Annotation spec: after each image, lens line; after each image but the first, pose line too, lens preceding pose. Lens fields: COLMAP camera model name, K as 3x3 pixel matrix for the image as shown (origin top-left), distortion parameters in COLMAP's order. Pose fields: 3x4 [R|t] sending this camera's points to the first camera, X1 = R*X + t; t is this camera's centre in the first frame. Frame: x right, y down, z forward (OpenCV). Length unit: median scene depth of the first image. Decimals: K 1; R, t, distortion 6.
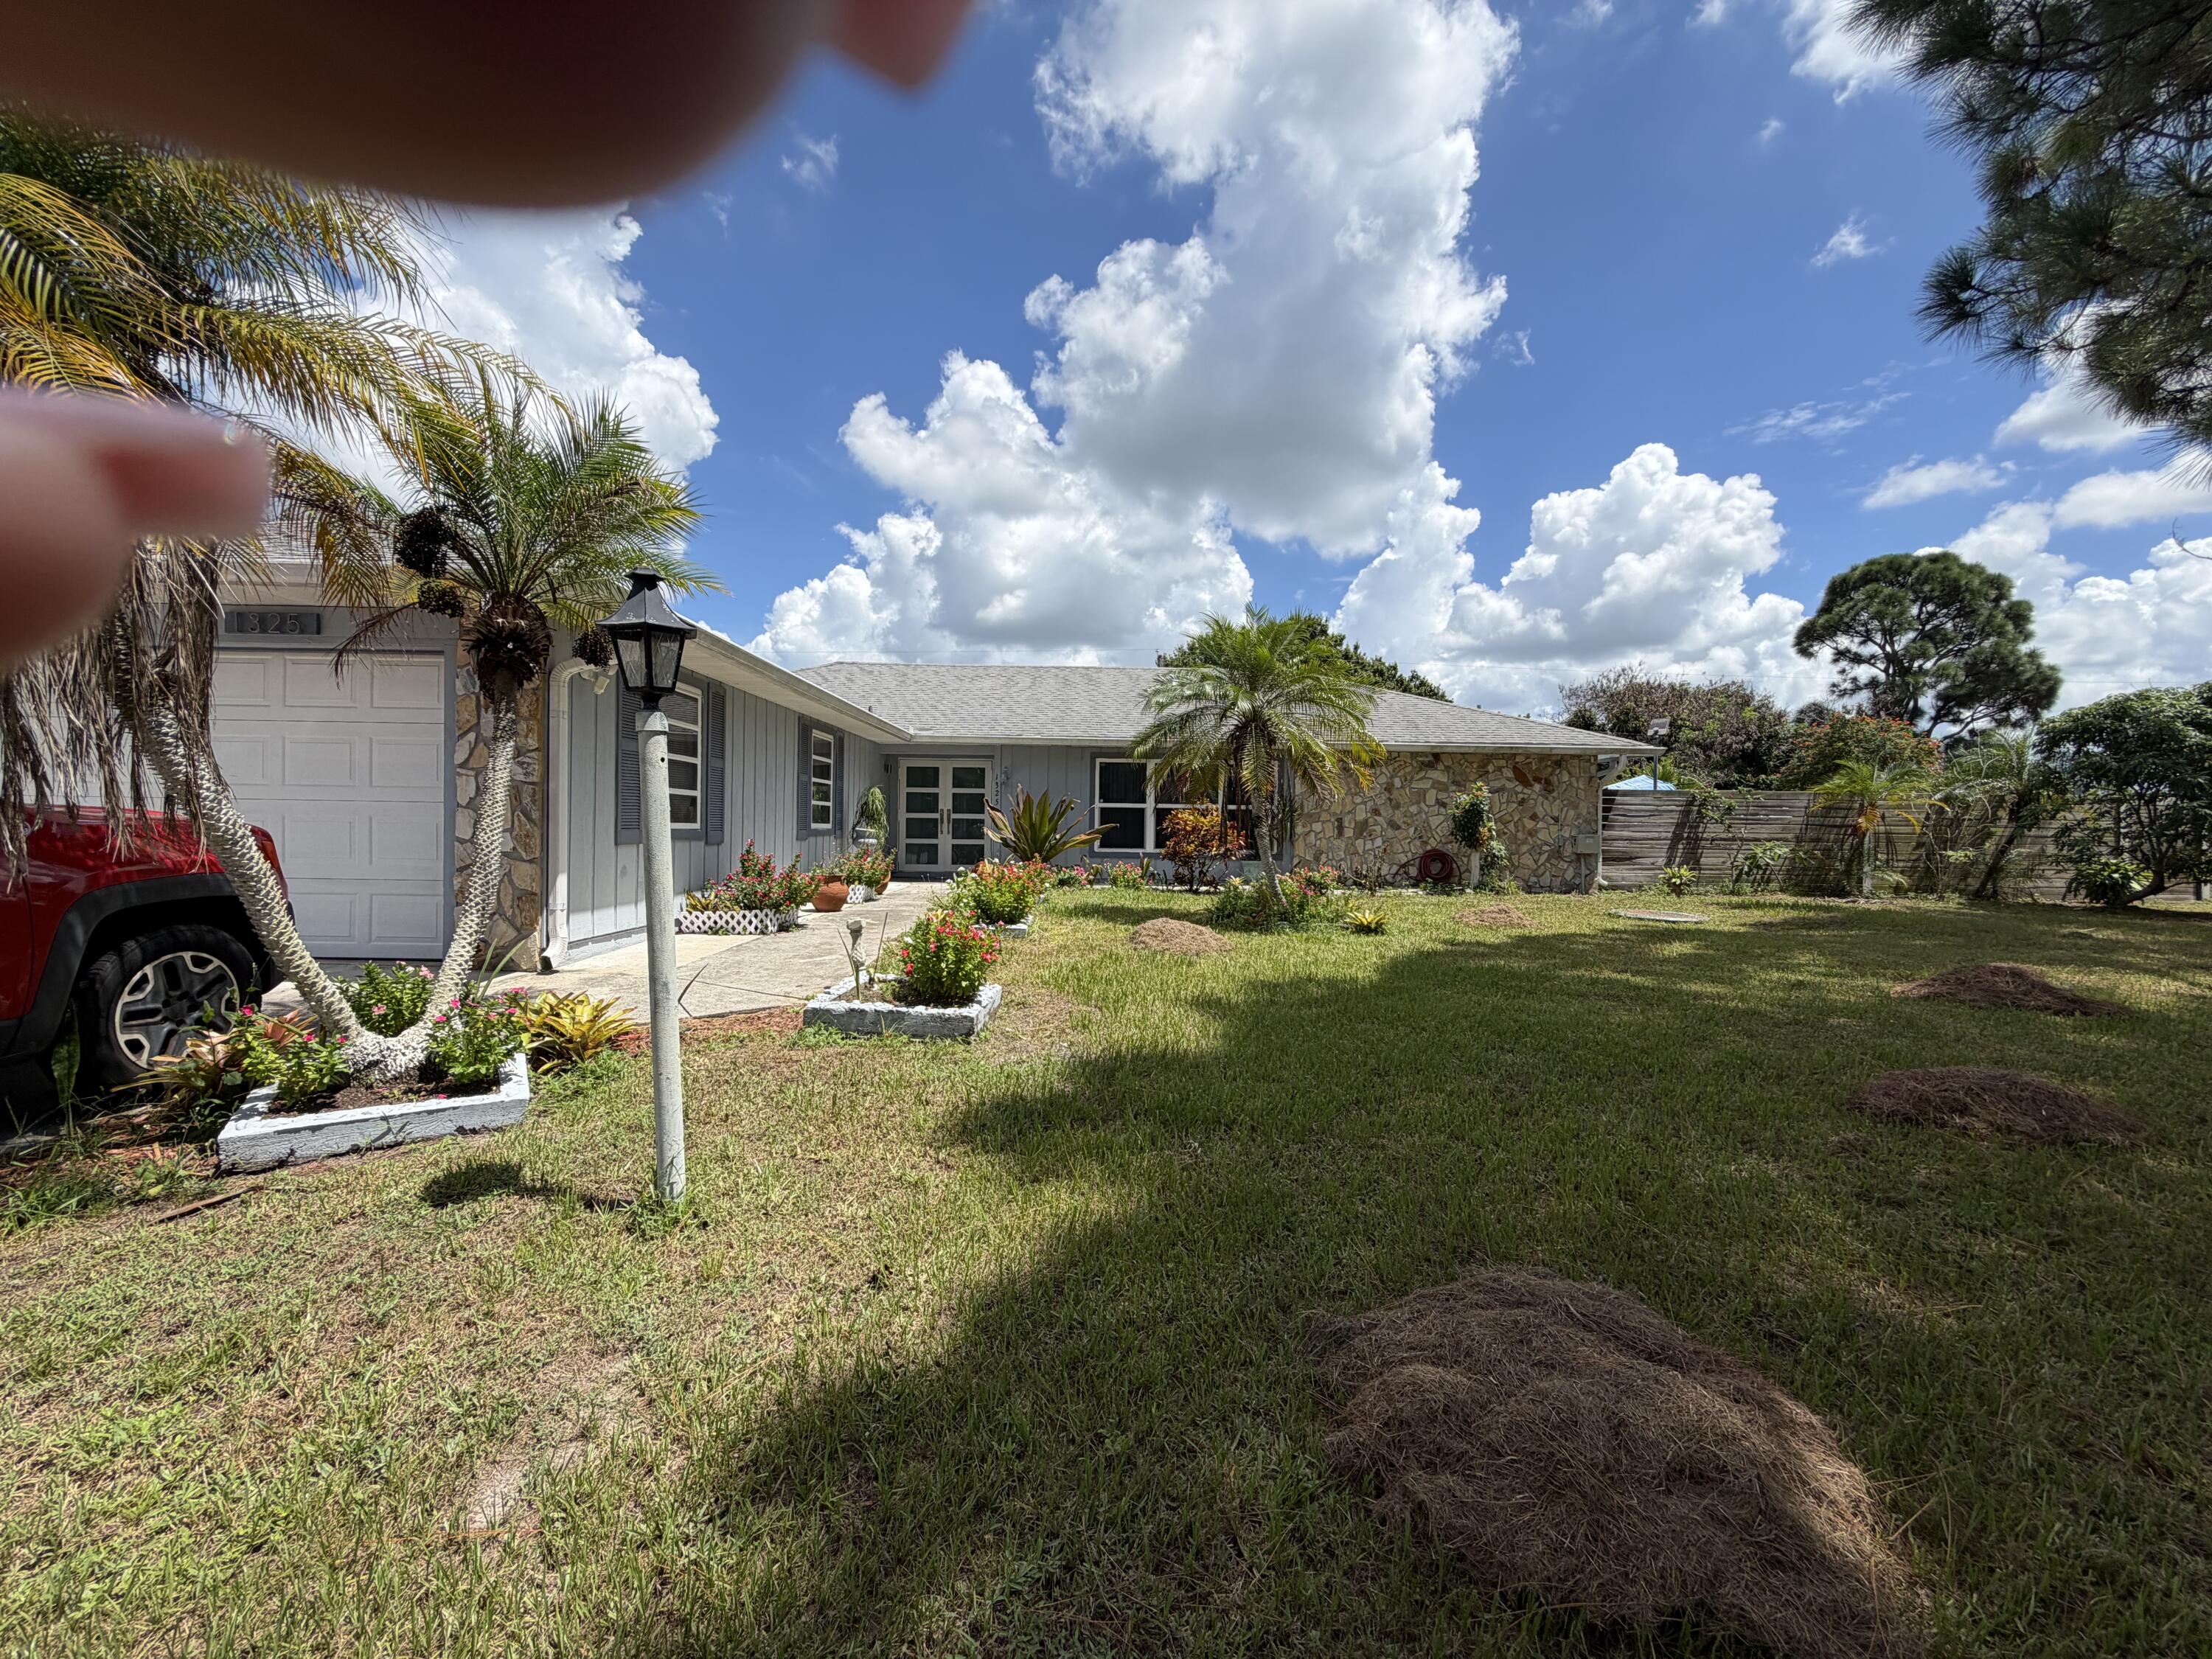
lens RADIAL K [[880.4, 0, 1100.0], [0, 880.4, 829.7], [0, 0, 1]] dist [0.000728, 0.000183]
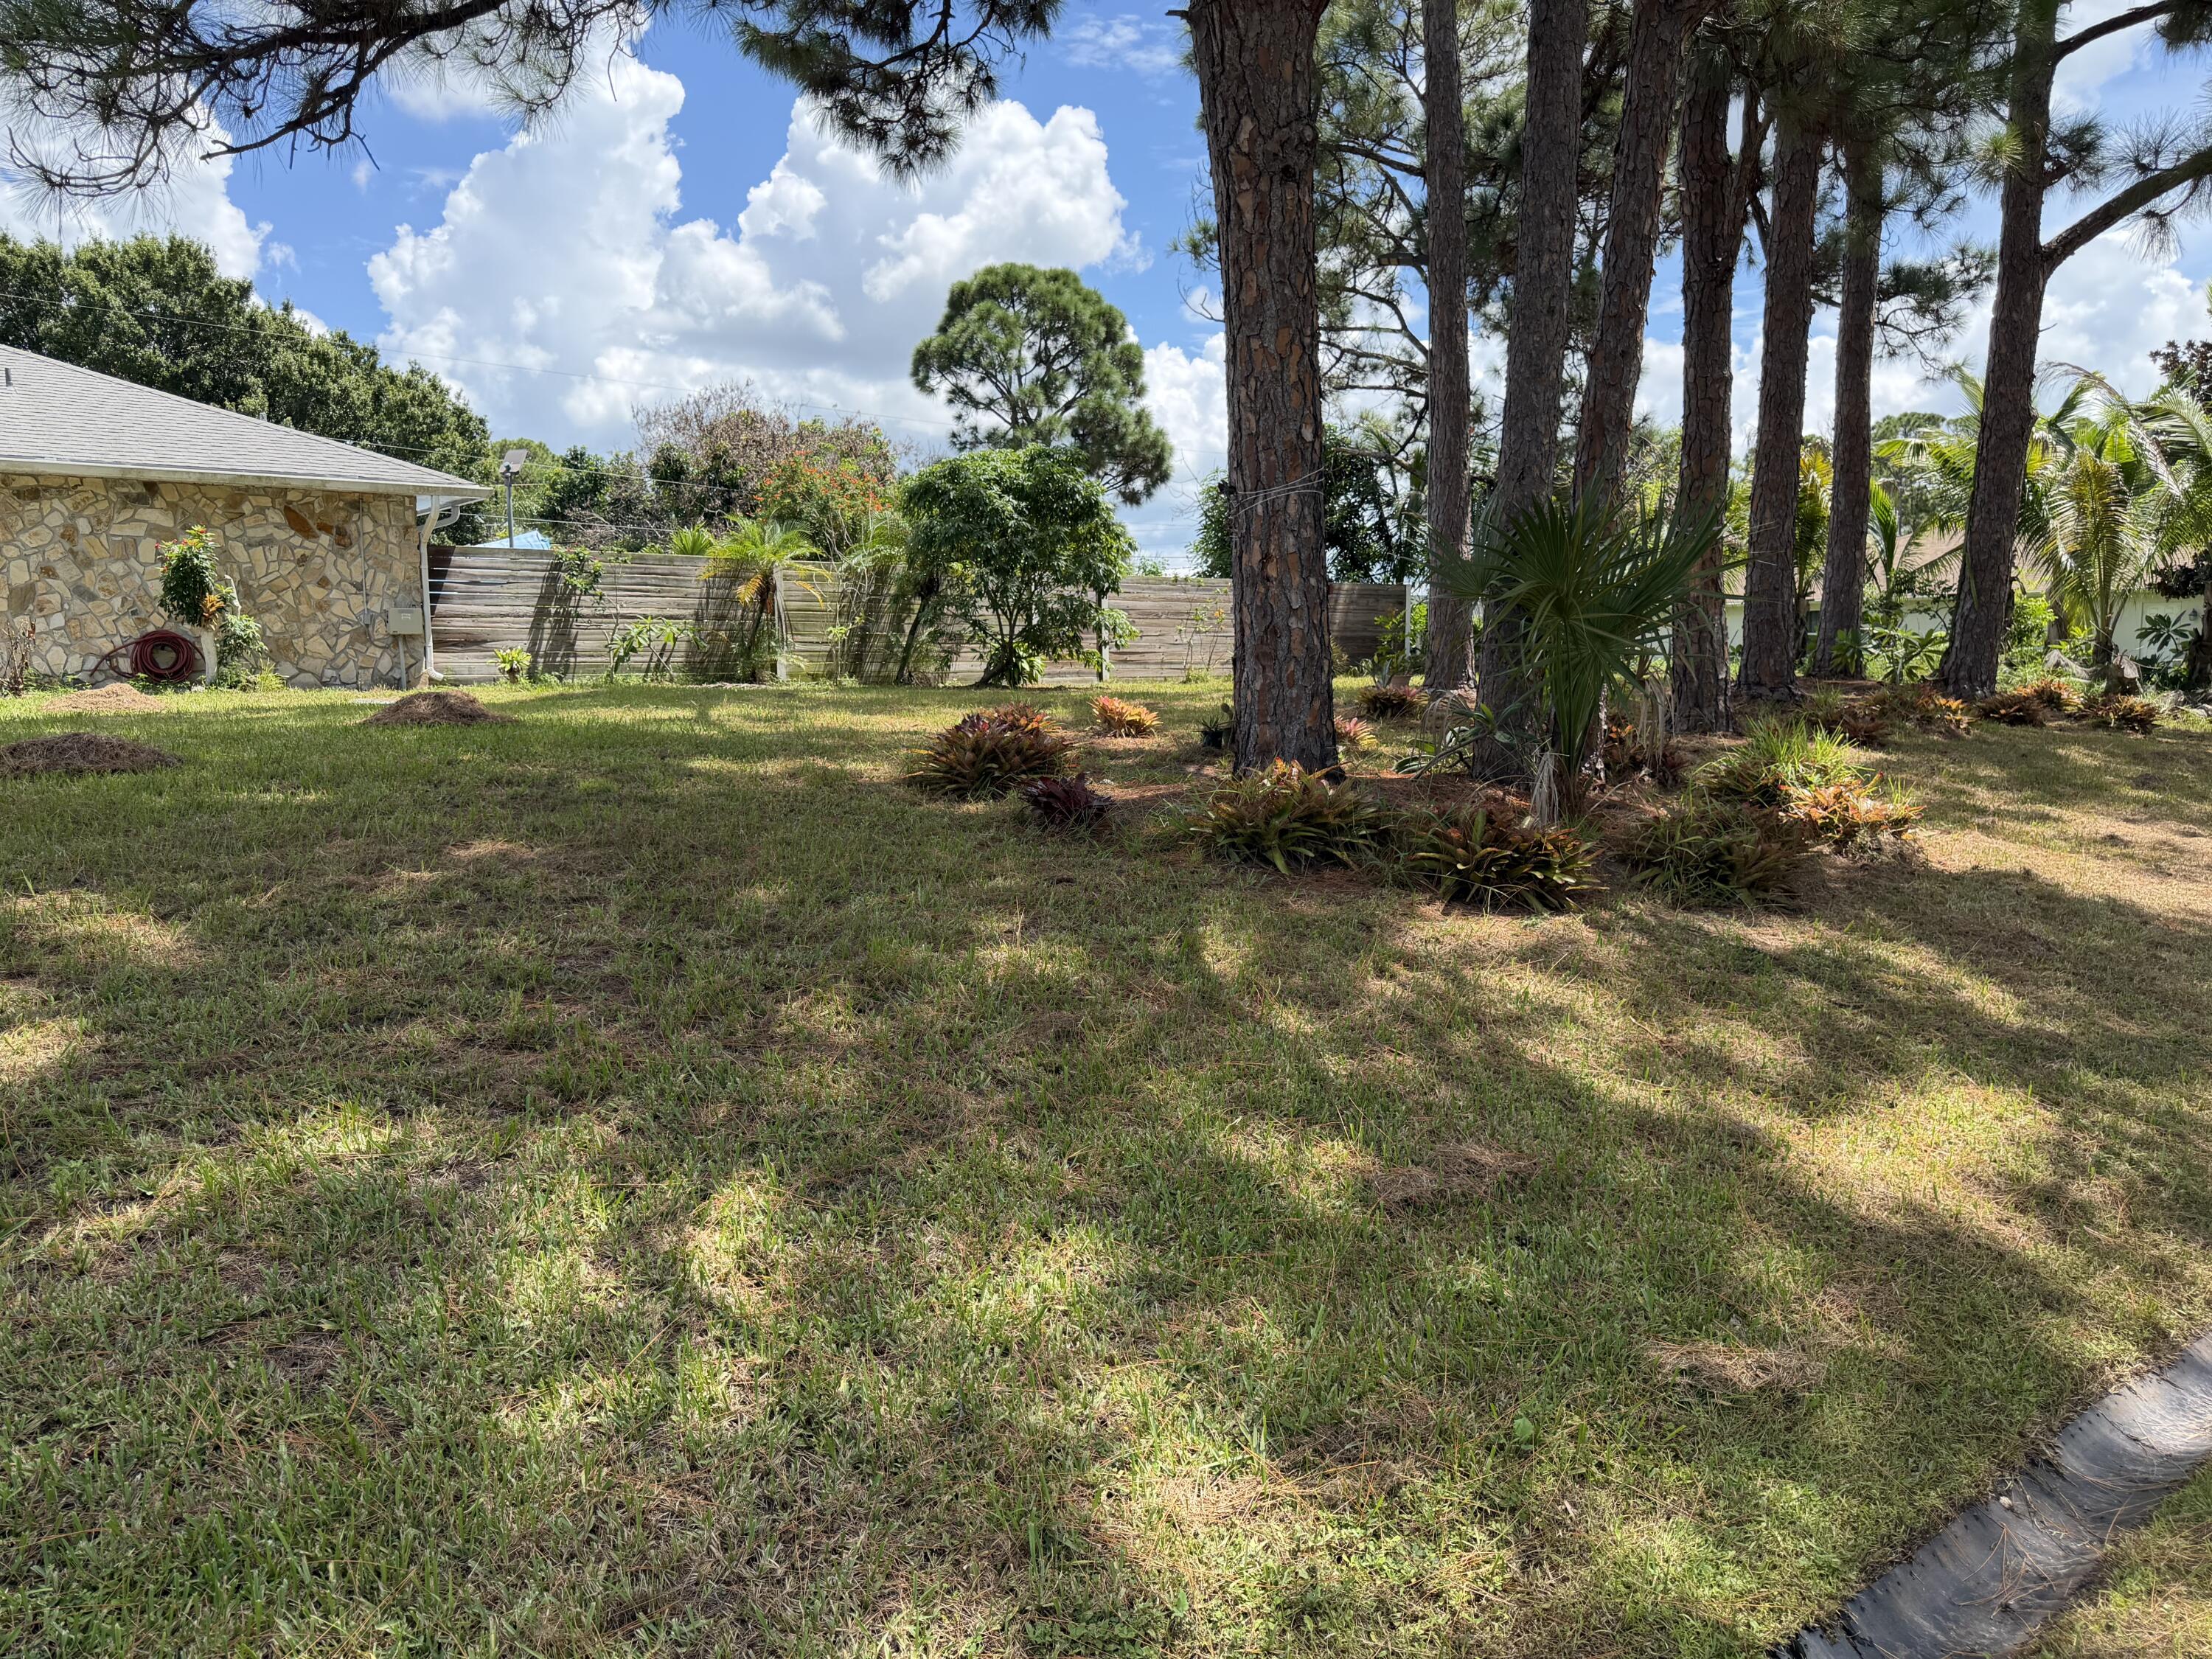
lens RADIAL K [[1559.5, 0, 1113.3], [0, 1559.5, 850.8], [0, 0, 1]] dist [-0.001104, -0.008200]
pose [[0.792432, -0.092570, 0.602895, 0.226666], [0.020098, 0.991843, 0.125873, 0.053192], [-0.609629, -0.087629, 0.787828, -0.366176]]
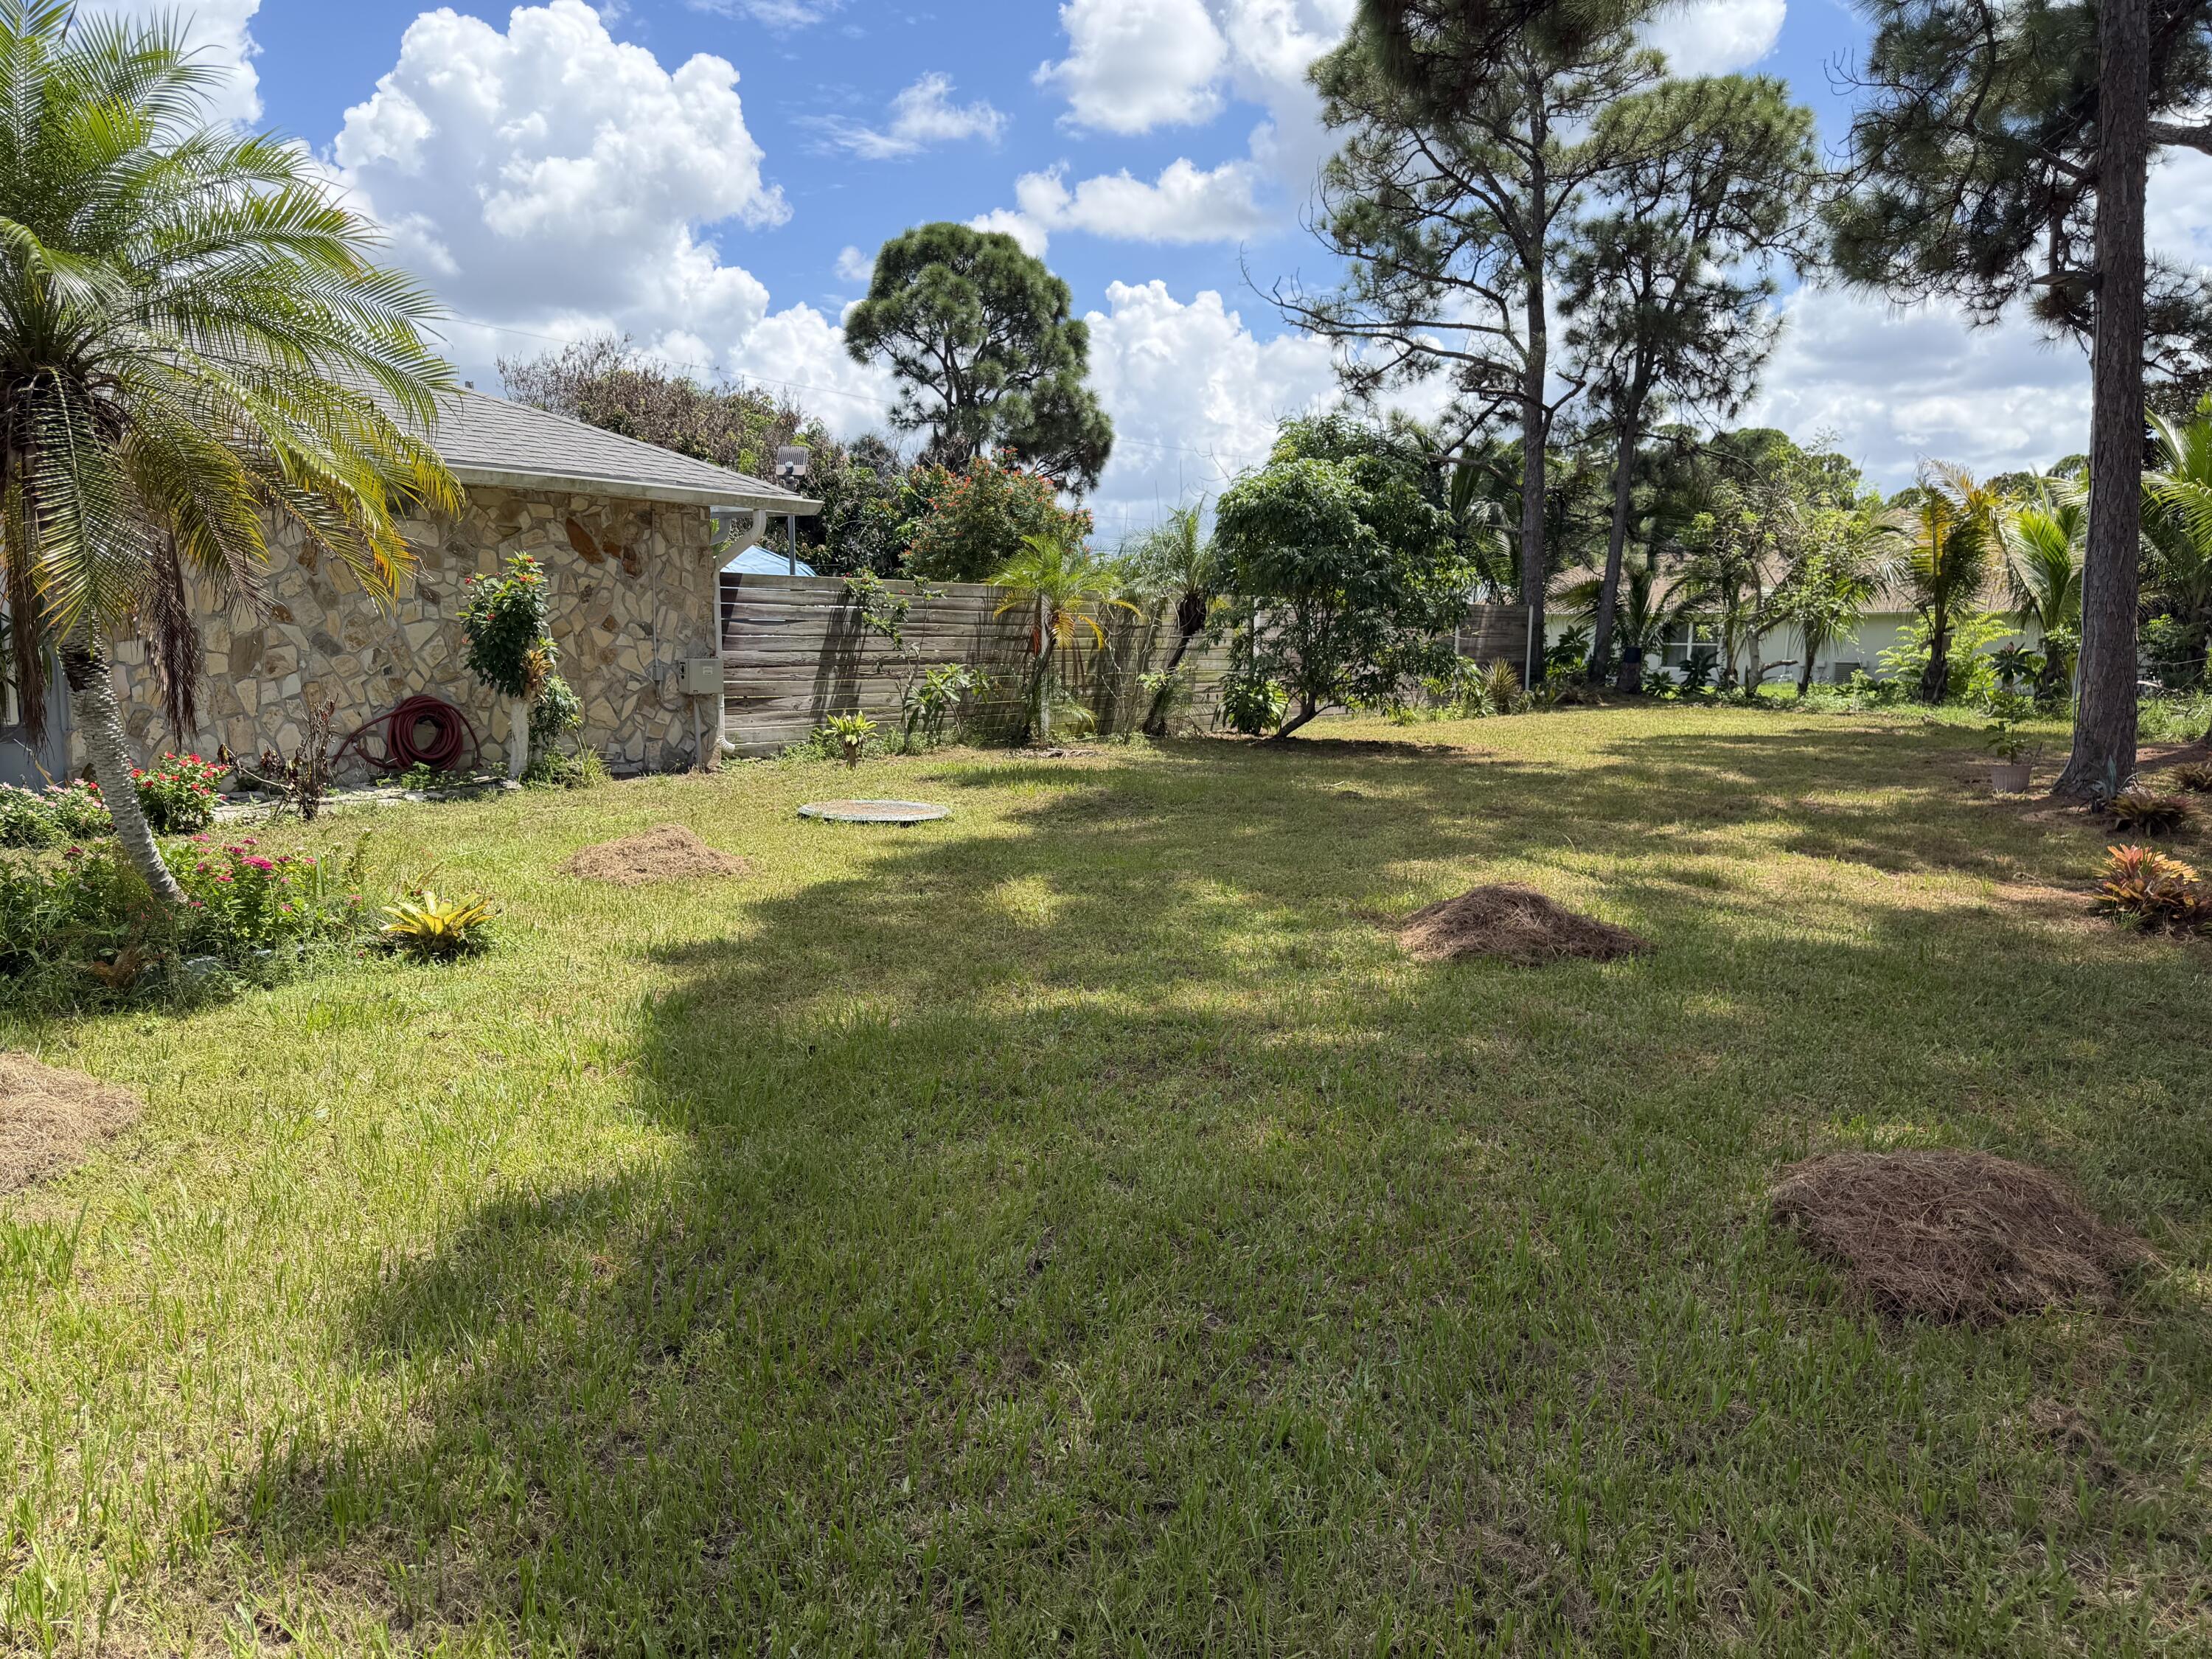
lens RADIAL K [[1541.6, 0, 1086.5], [0, 1541.6, 836.9], [0, 0, 1]] dist [0.113065, -0.201976]
pose [[0.646049, -0.108093, 0.755603, -0.017798], [0.001238, 0.990069, 0.140576, -0.019092], [-0.763295, -0.089883, 0.639767, 0.210013]]
